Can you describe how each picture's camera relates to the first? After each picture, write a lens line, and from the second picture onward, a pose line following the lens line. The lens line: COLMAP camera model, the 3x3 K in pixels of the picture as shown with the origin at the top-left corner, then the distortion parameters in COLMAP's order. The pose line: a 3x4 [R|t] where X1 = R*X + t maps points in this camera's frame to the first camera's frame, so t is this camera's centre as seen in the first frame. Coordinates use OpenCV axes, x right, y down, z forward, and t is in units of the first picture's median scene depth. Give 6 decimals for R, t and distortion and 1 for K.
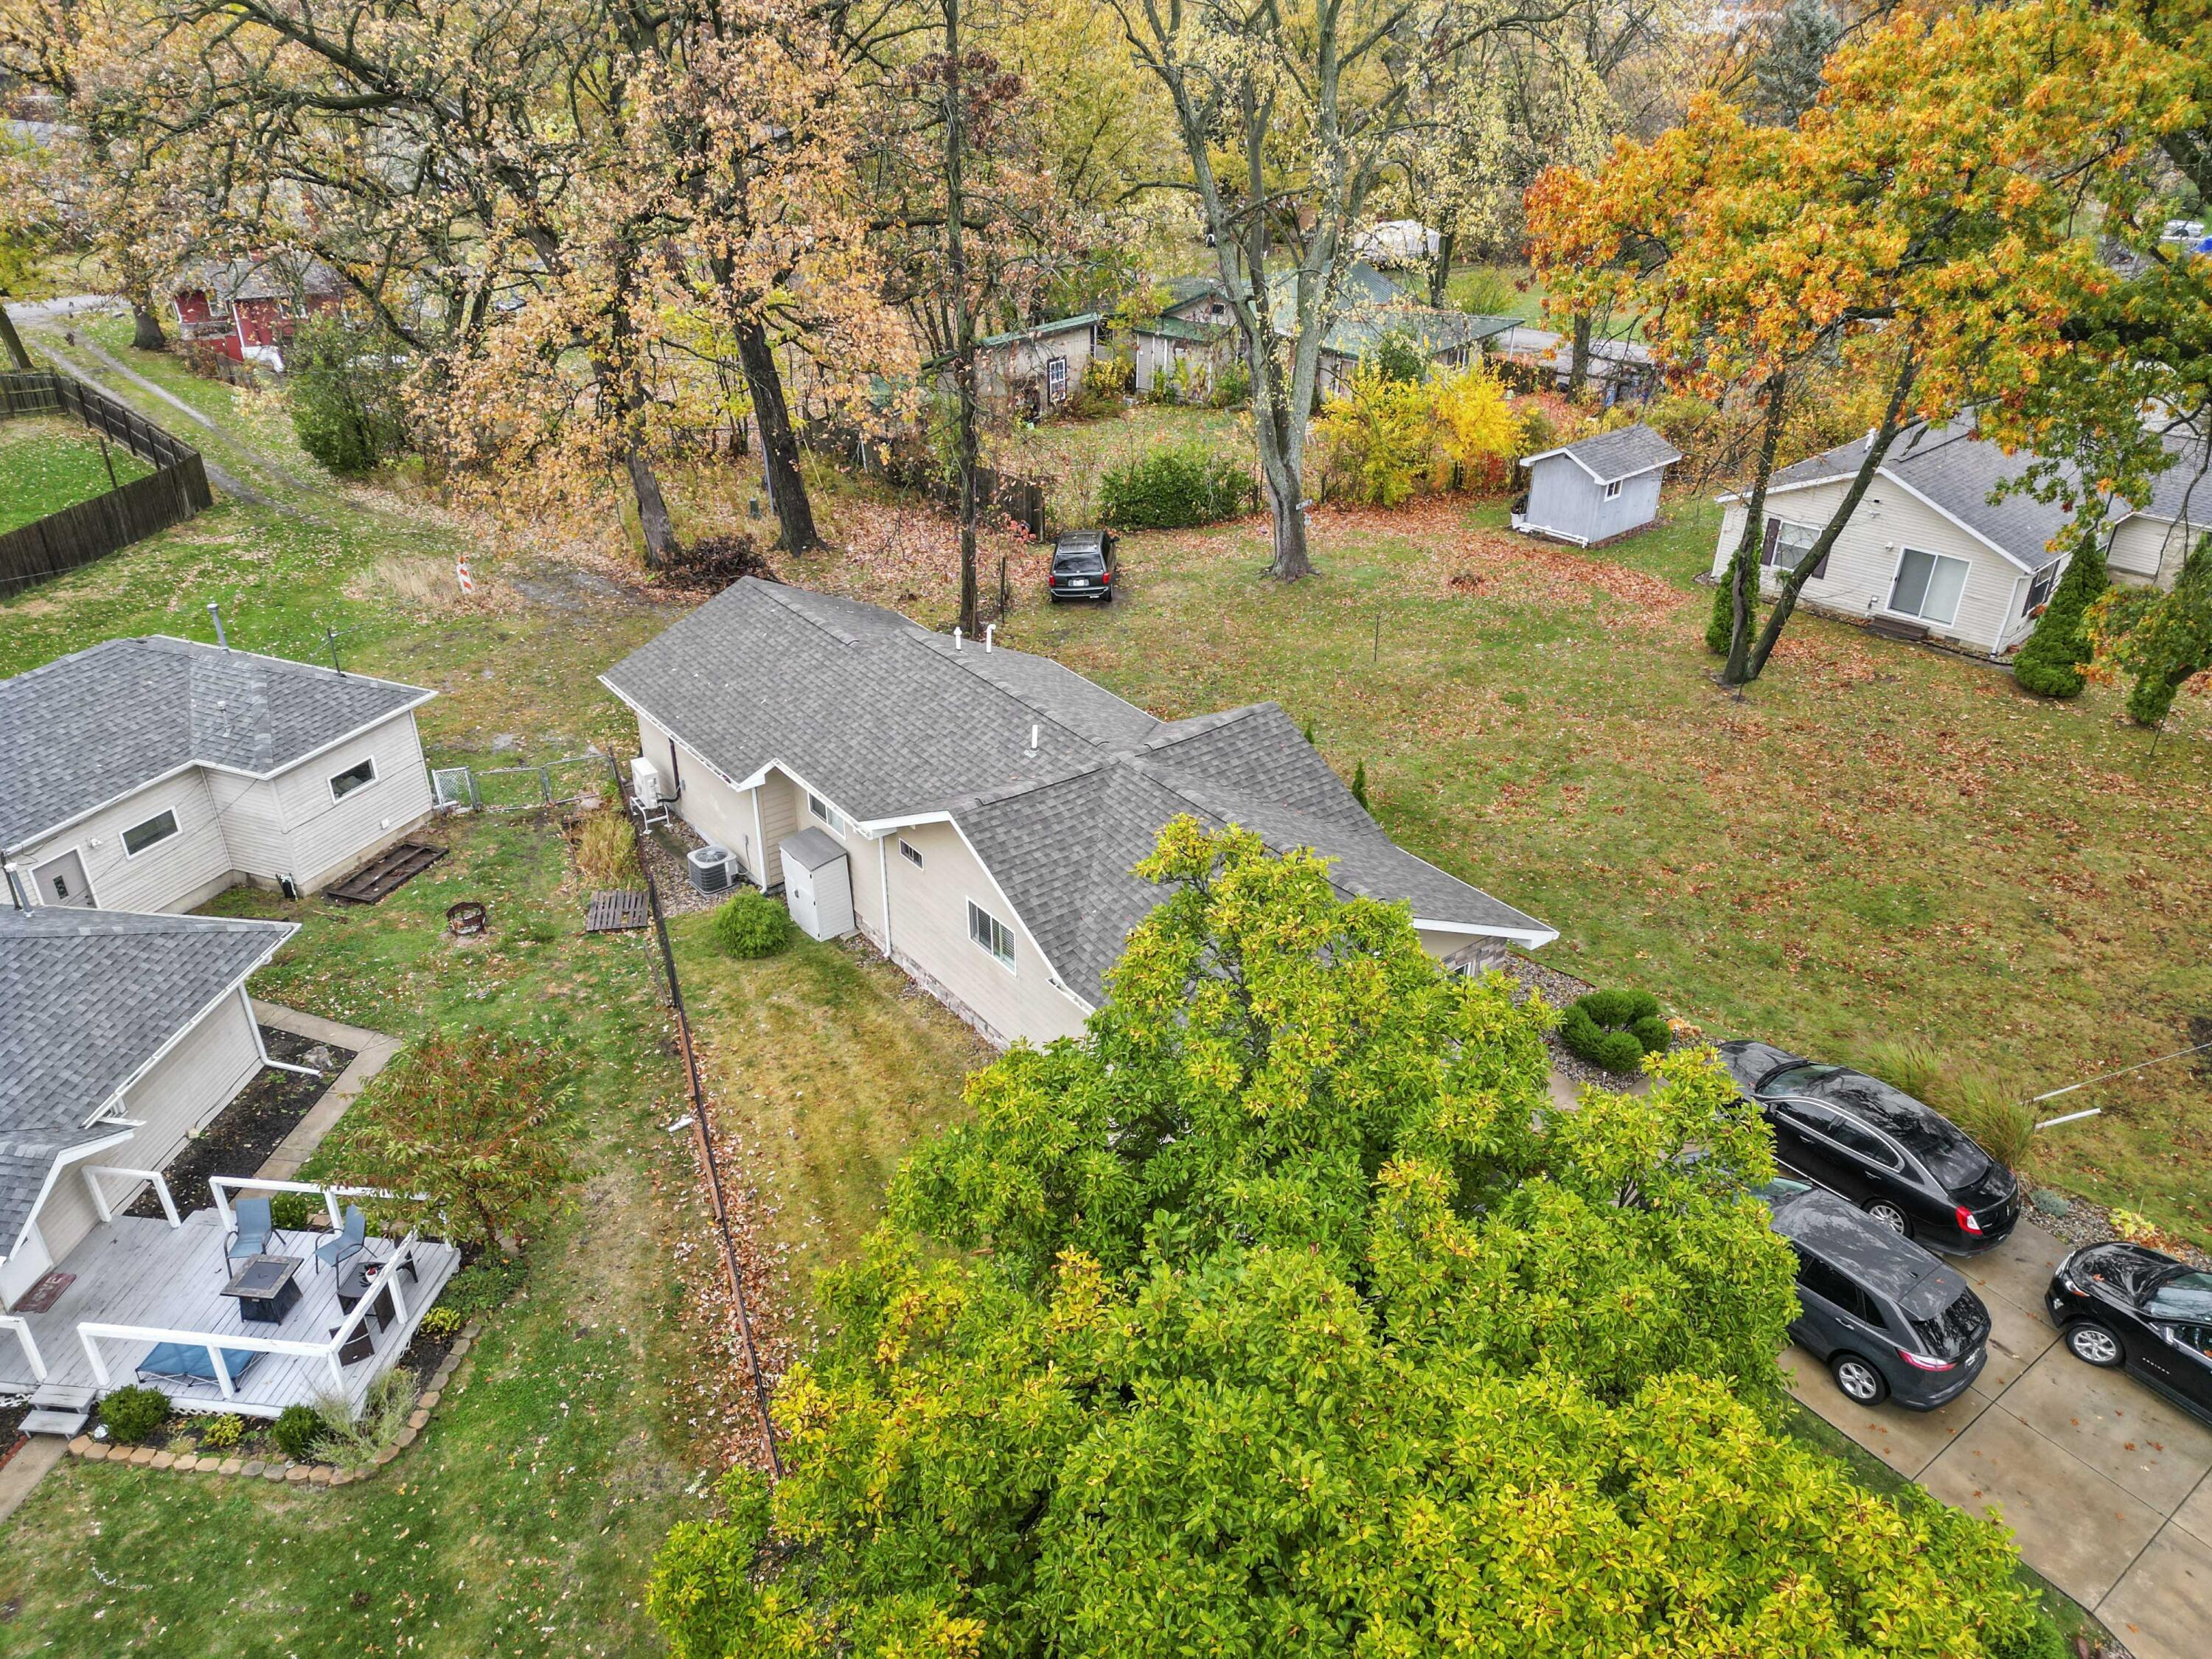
lens RADIAL K [[1541.5, 0, 1108.2], [0, 1541.5, 822.6], [0, 0, 1]] dist [0.037146, -0.019854]
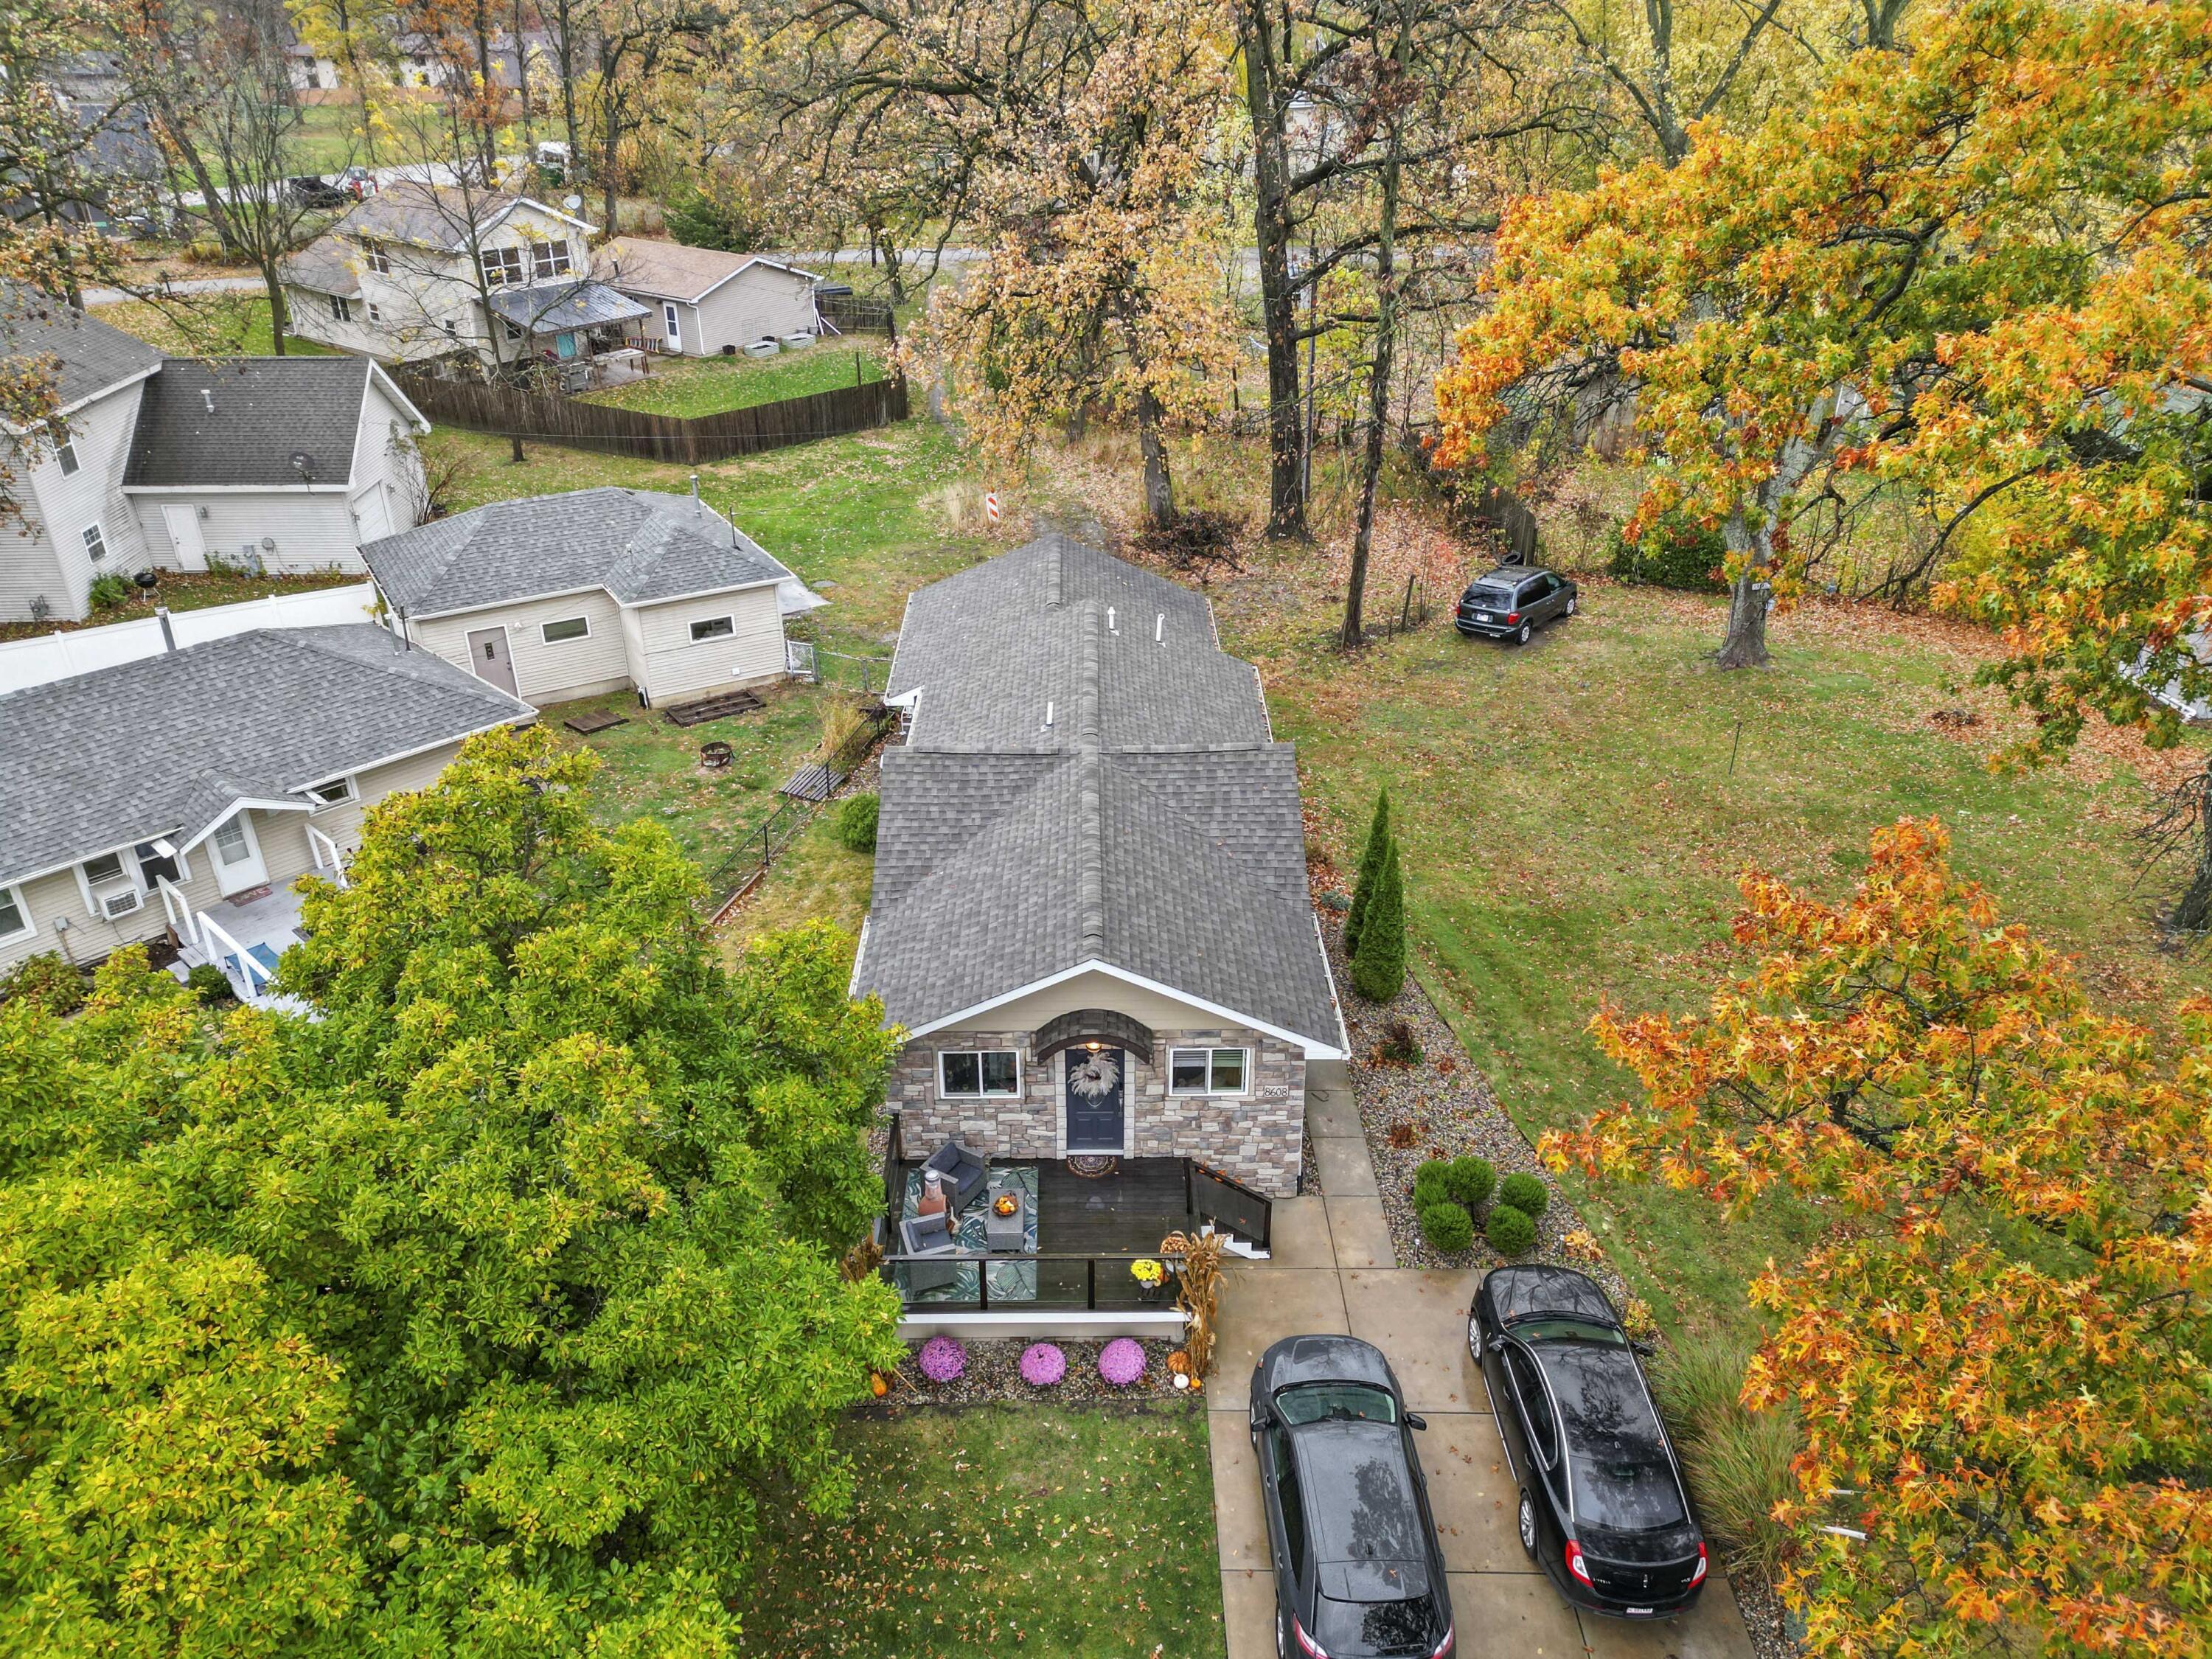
lens RADIAL K [[1541.5, 0, 1099.8], [0, 1541.5, 837.2], [0, 0, 1]] dist [0.037146, -0.019854]
pose [[0.799223, 0.284115, -0.529643, 0.436907], [-0.280321, 0.955709, 0.089668, -0.062239], [0.531660, 0.076805, 0.843468, 0.122886]]
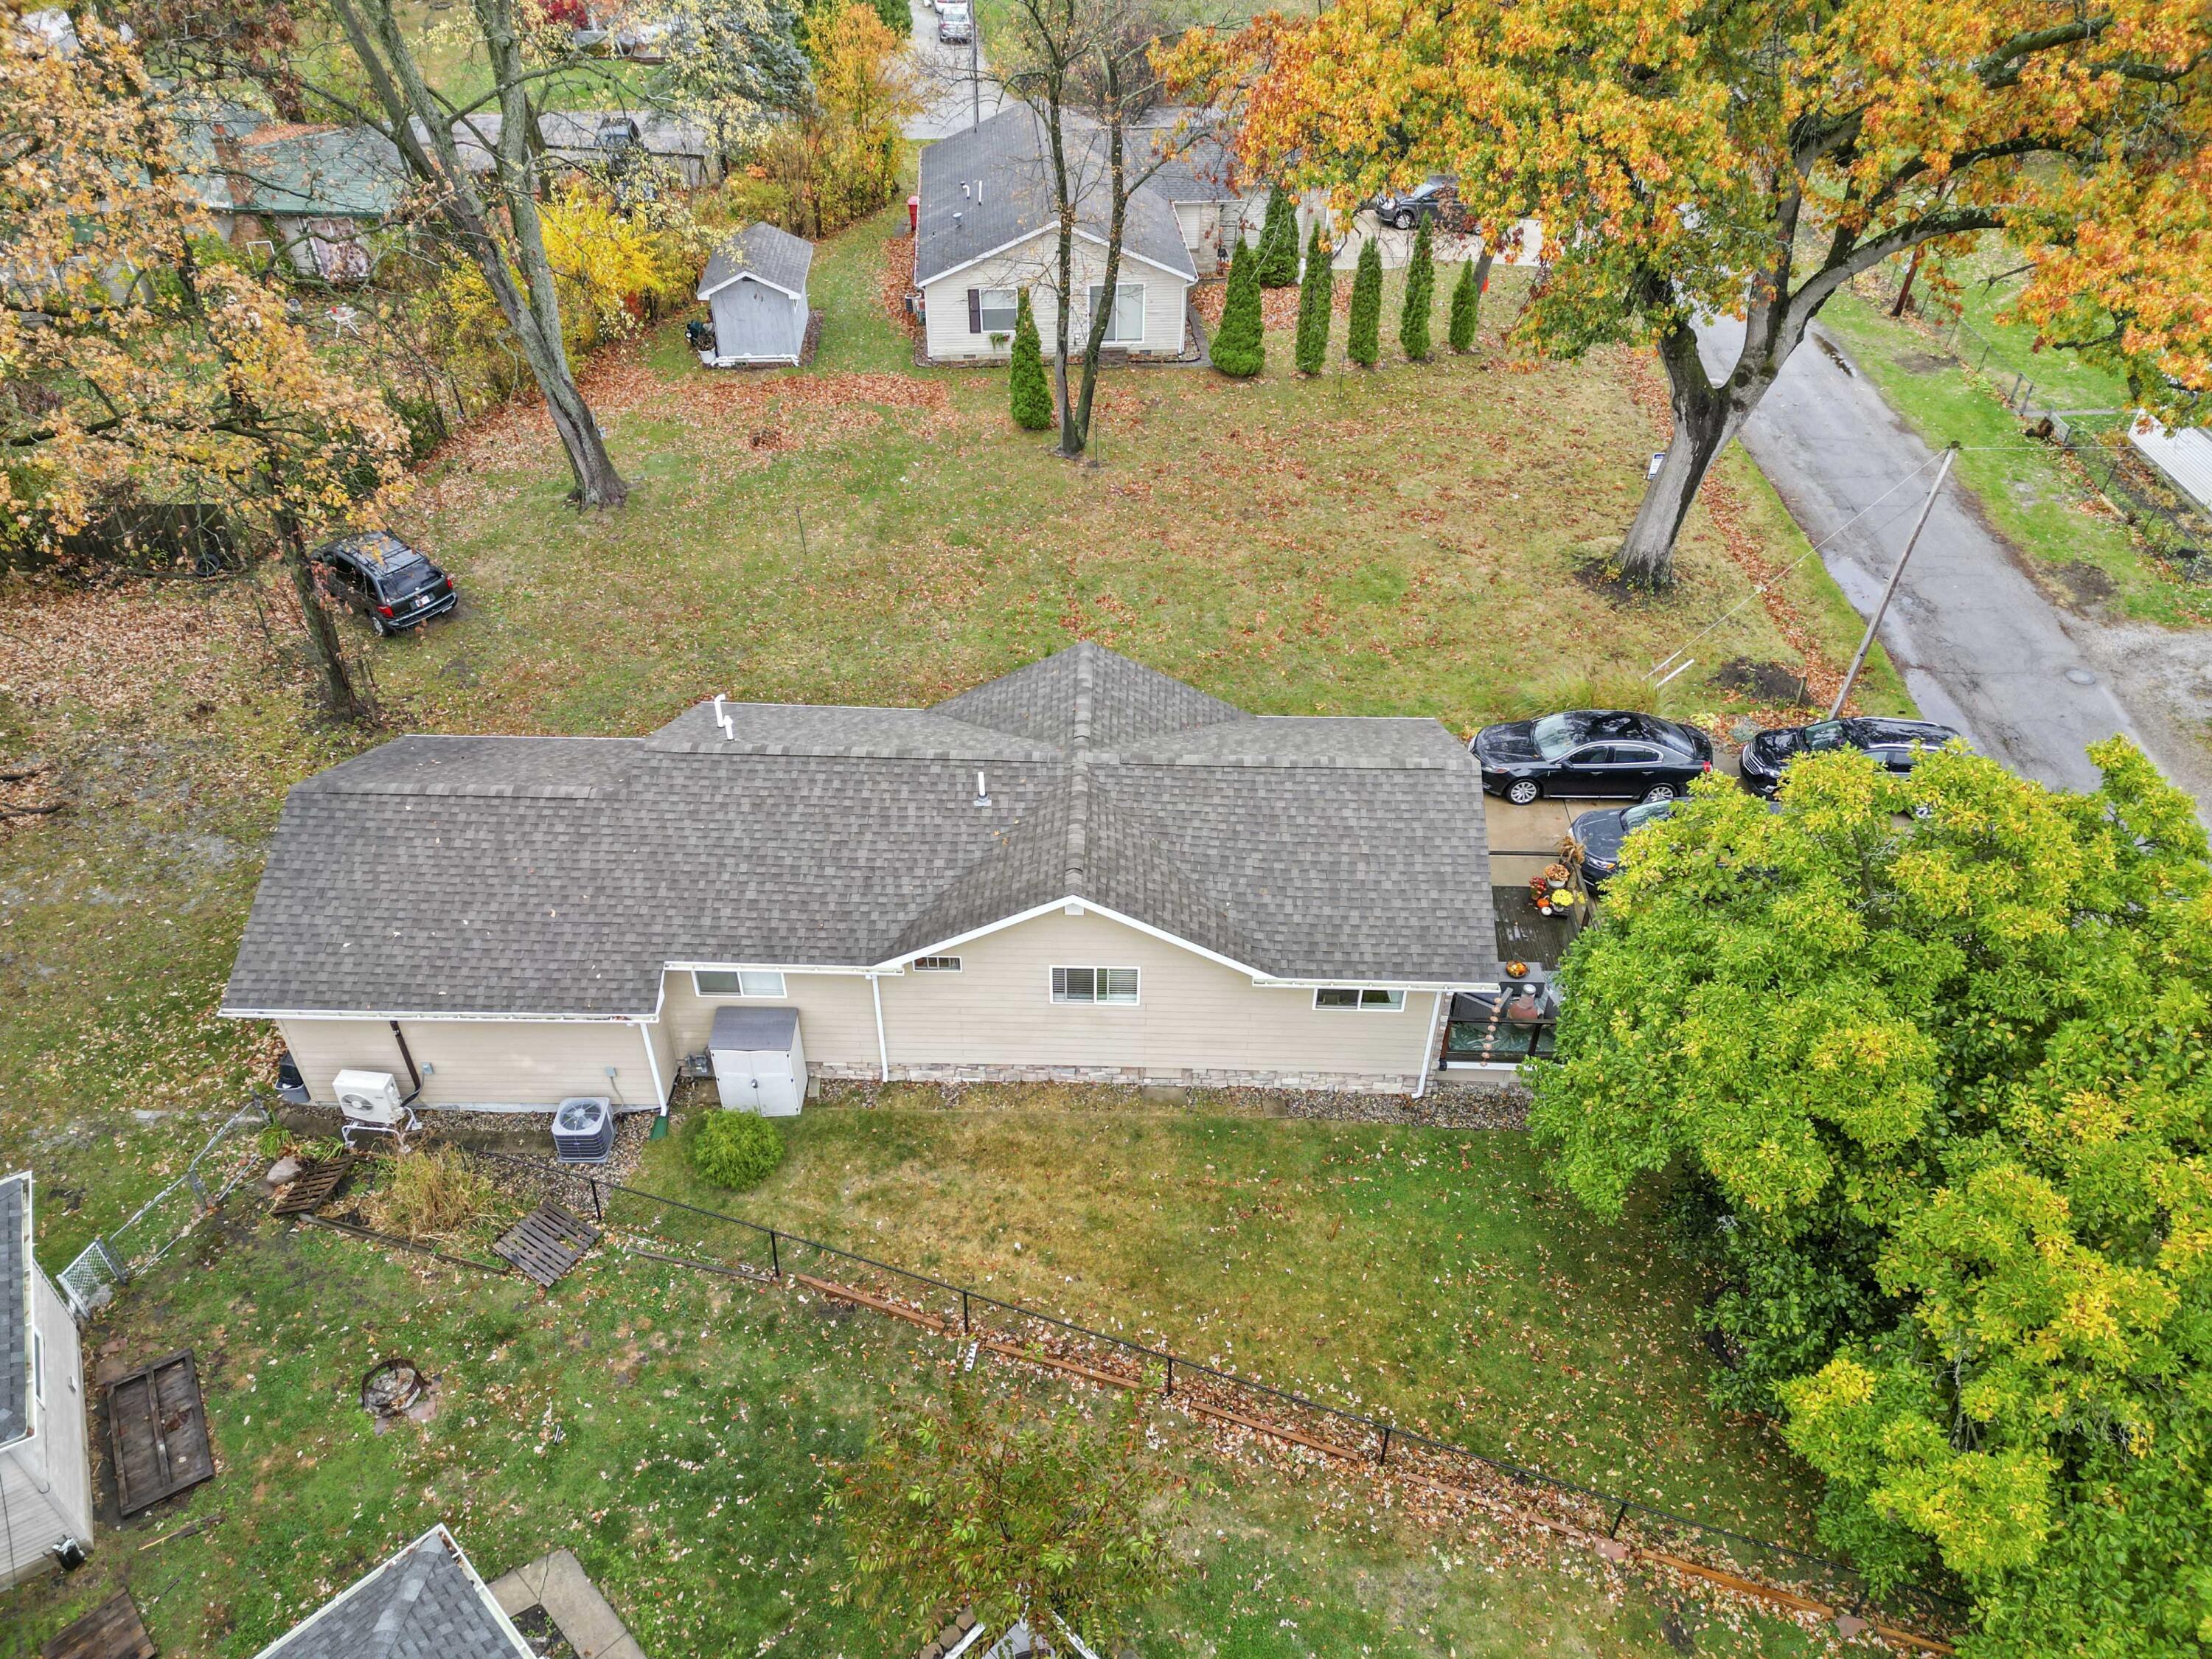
lens RADIAL K [[1541.5, 0, 1101.6], [0, 1541.5, 829.8], [0, 0, 1]] dist [0.037146, -0.019854]
pose [[0.630320, -0.490663, 0.601619, -0.453458], [0.372108, 0.871076, 0.320564, -0.238726], [-0.681345, 0.021810, 0.731637, 0.218794]]
